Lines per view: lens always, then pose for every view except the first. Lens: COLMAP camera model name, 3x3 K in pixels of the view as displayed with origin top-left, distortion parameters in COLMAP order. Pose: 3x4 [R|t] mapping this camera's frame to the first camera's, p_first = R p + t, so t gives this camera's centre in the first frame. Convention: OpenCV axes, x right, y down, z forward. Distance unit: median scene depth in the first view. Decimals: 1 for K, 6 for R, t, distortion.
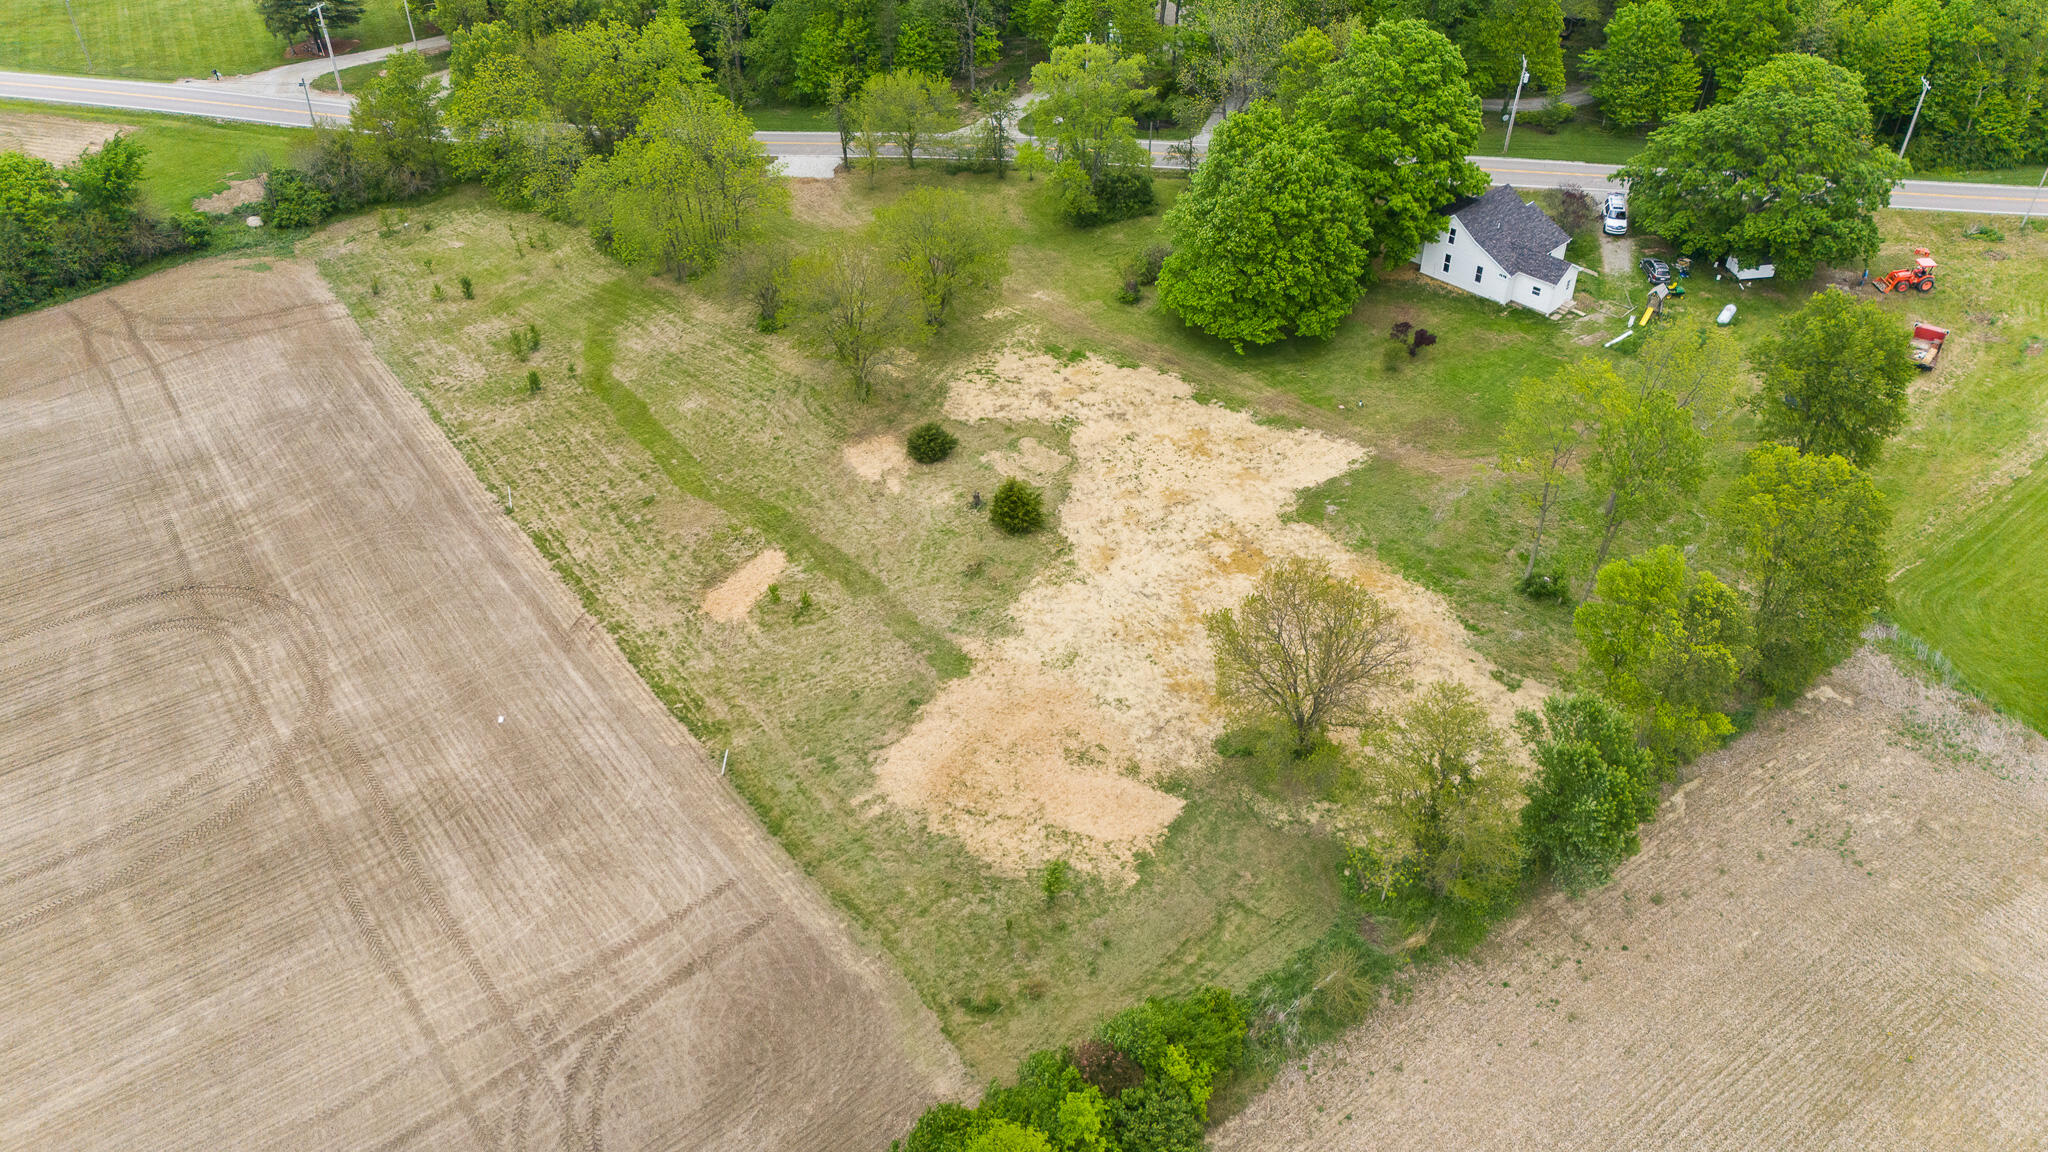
lens RADIAL K [[1504.9, 0, 1027.5], [0, 1504.9, 580.6], [0, 0, 1]] dist [0.090462, -0.094213]
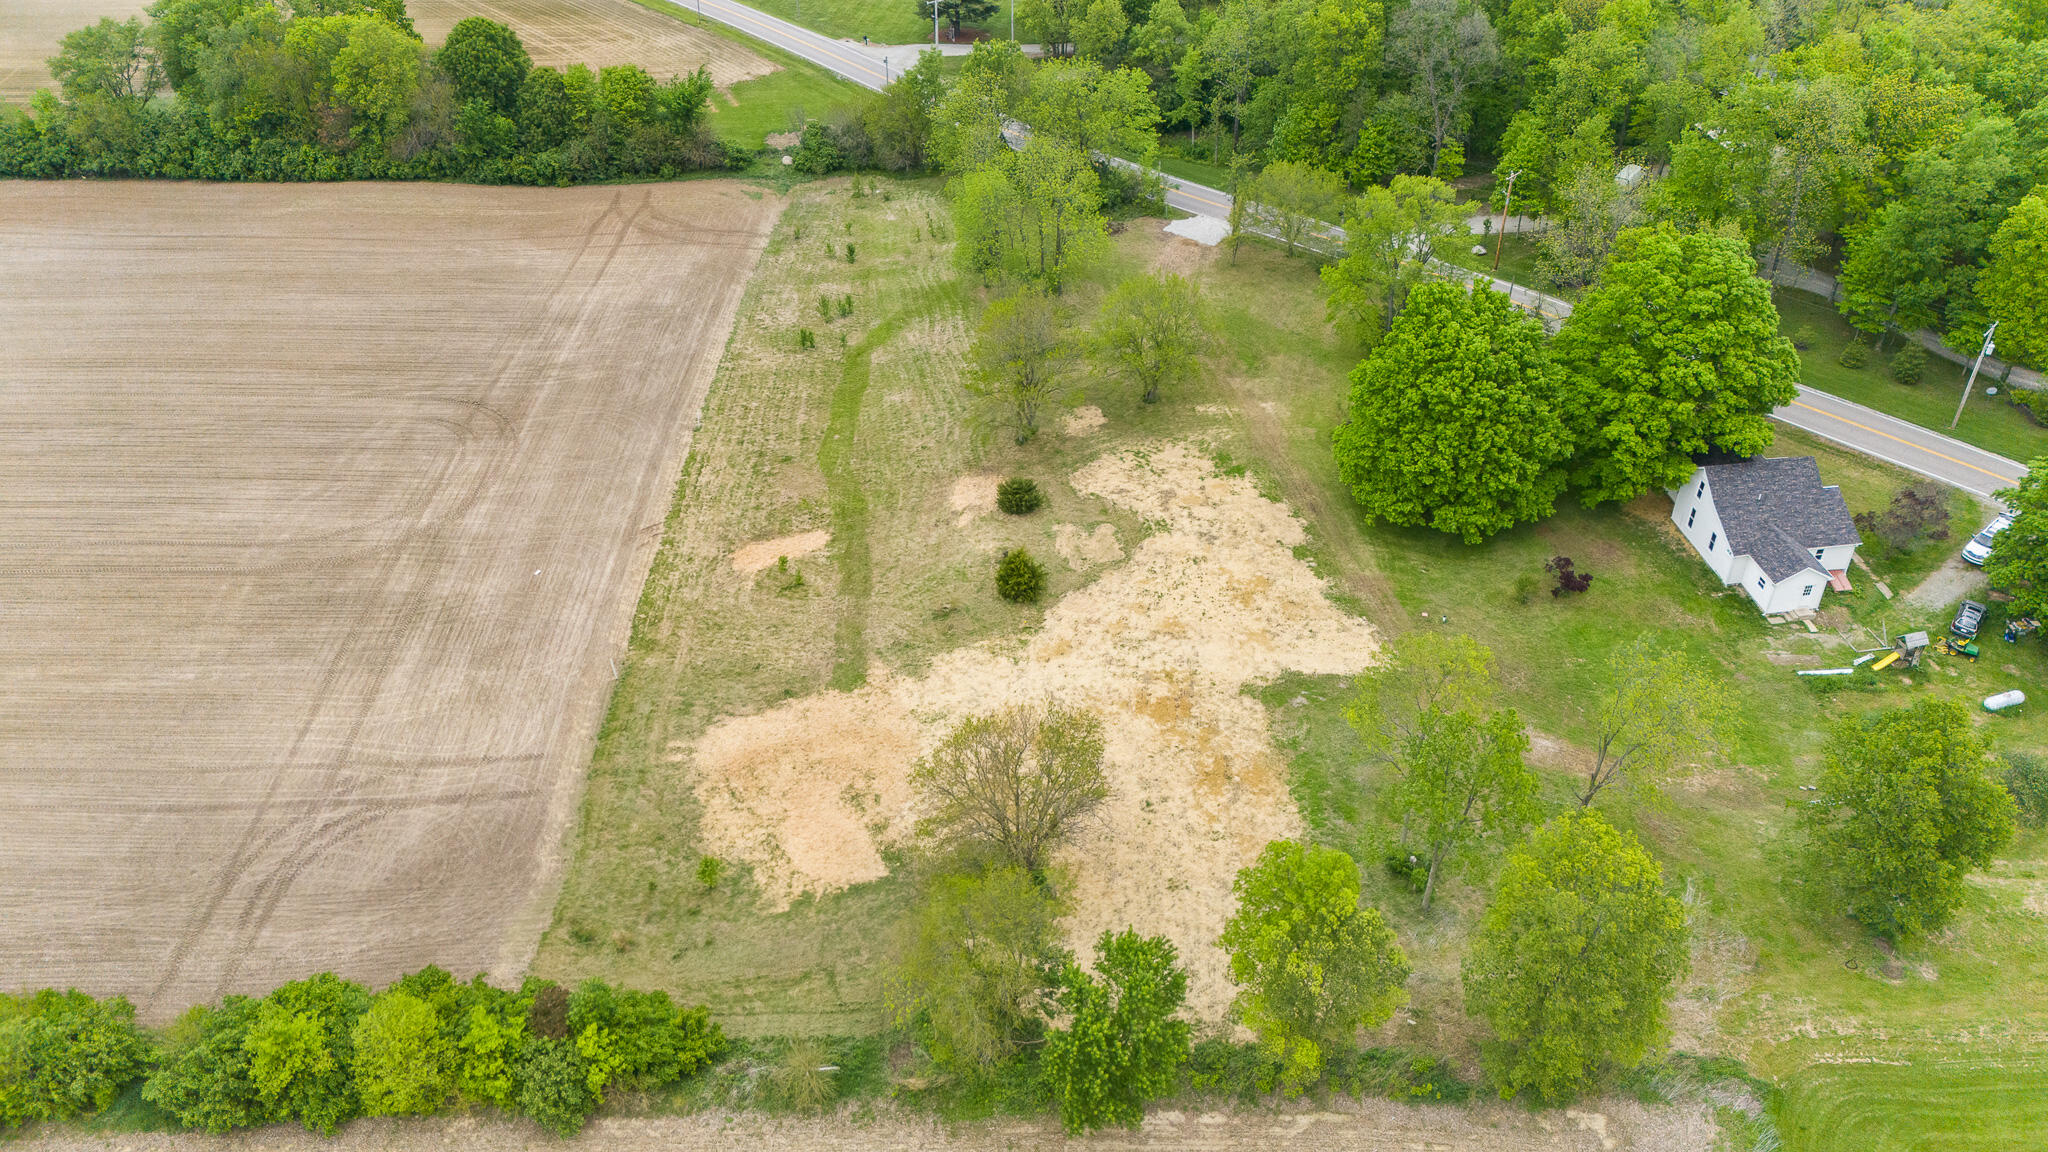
lens RADIAL K [[1510.0, 0, 1031.5], [0, 1510.0, 584.6], [0, 0, 1]] dist [0.077183, -0.056785]
pose [[0.799568, 0.364896, -0.477013, 0.481564], [-0.369927, 0.924934, 0.087466, -0.132435], [0.473122, 0.106525, 0.874533, 0.082464]]
